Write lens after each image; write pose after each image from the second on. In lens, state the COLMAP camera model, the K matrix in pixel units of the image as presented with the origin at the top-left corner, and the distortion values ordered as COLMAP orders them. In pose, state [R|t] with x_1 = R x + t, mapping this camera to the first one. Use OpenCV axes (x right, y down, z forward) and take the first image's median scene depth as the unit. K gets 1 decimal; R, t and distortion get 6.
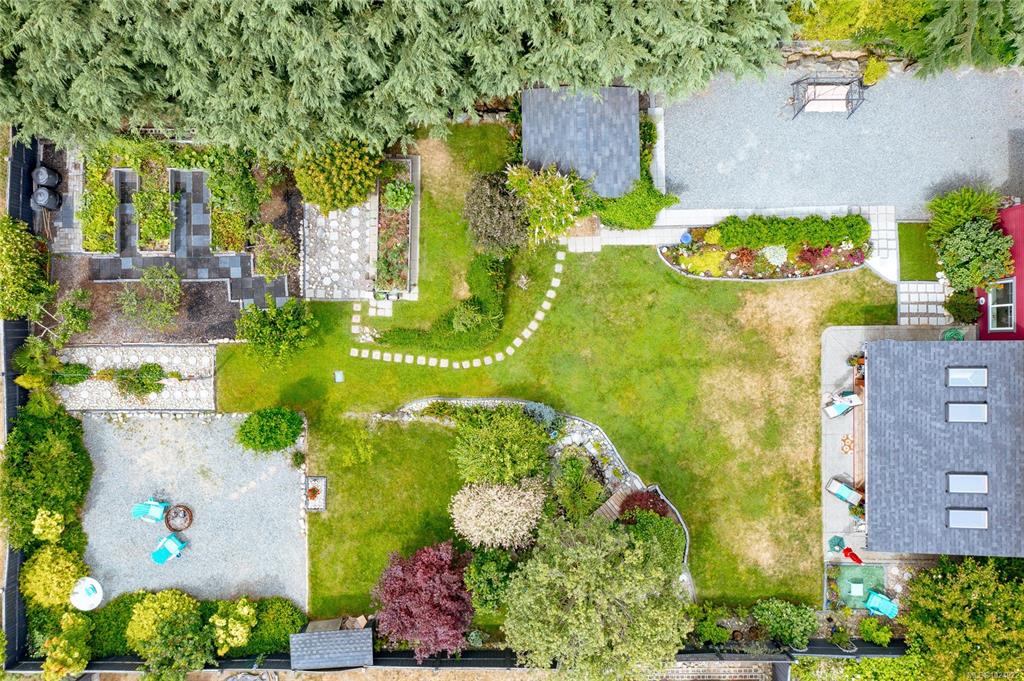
lens RADIAL K [[818.7, 0, 512.0], [0, 818.7, 345.7], [0, 0, 1]] dist [-0.006610, 0.006632]
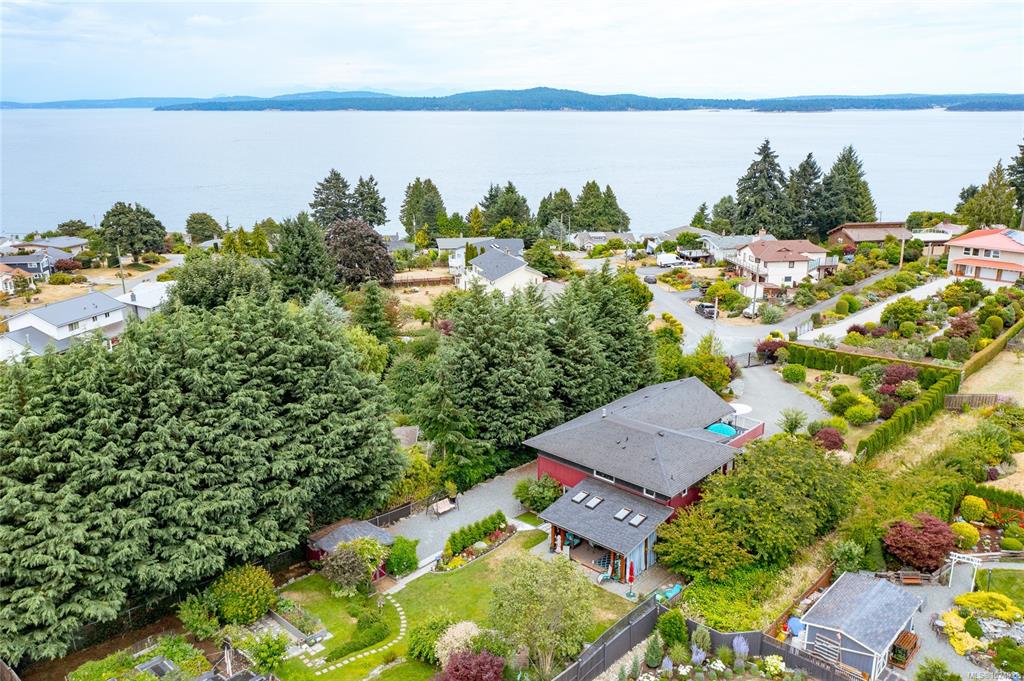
lens RADIAL K [[818.7, 0, 517.6], [0, 818.7, 340.3], [0, 0, 1]] dist [-0.006610, 0.006632]
pose [[0.679951, -0.196296, 0.706494, -0.841438], [0.732988, 0.208053, -0.647644, 1.055575], [-0.019858, 0.958218, 0.285349, 0.027037]]
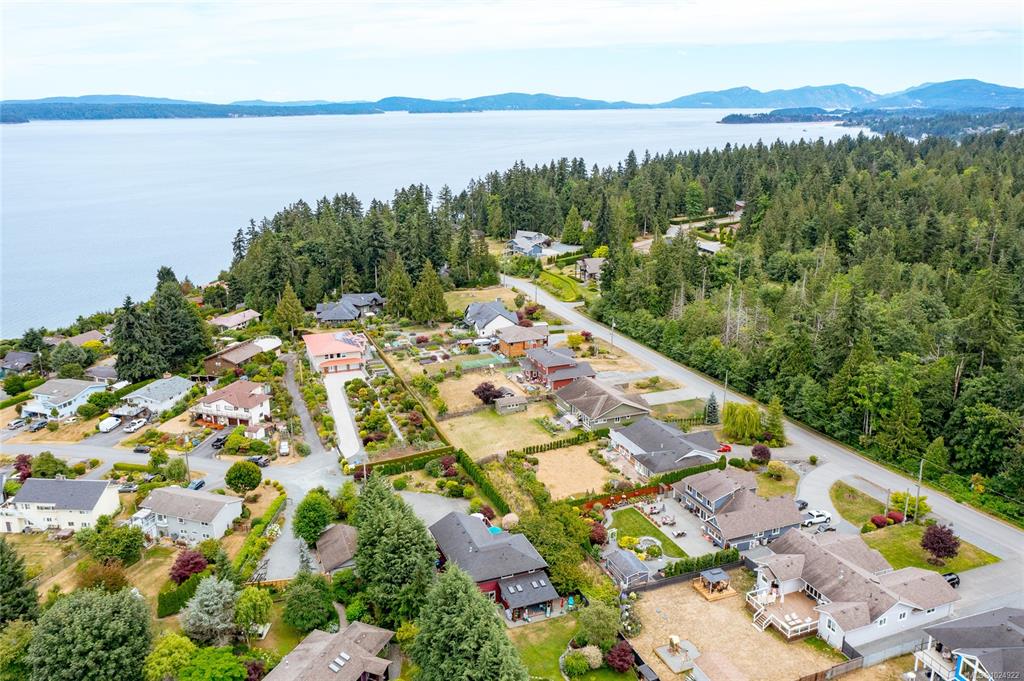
lens RADIAL K [[818.7, 0, 515.6], [0, 818.7, 332.4], [0, 0, 1]] dist [-0.006610, 0.006632]
pose [[-0.367934, -0.240995, 0.898079, -2.614669], [0.929668, -0.076112, 0.360451, -1.221254], [-0.018513, 0.967537, 0.252049, -1.208566]]
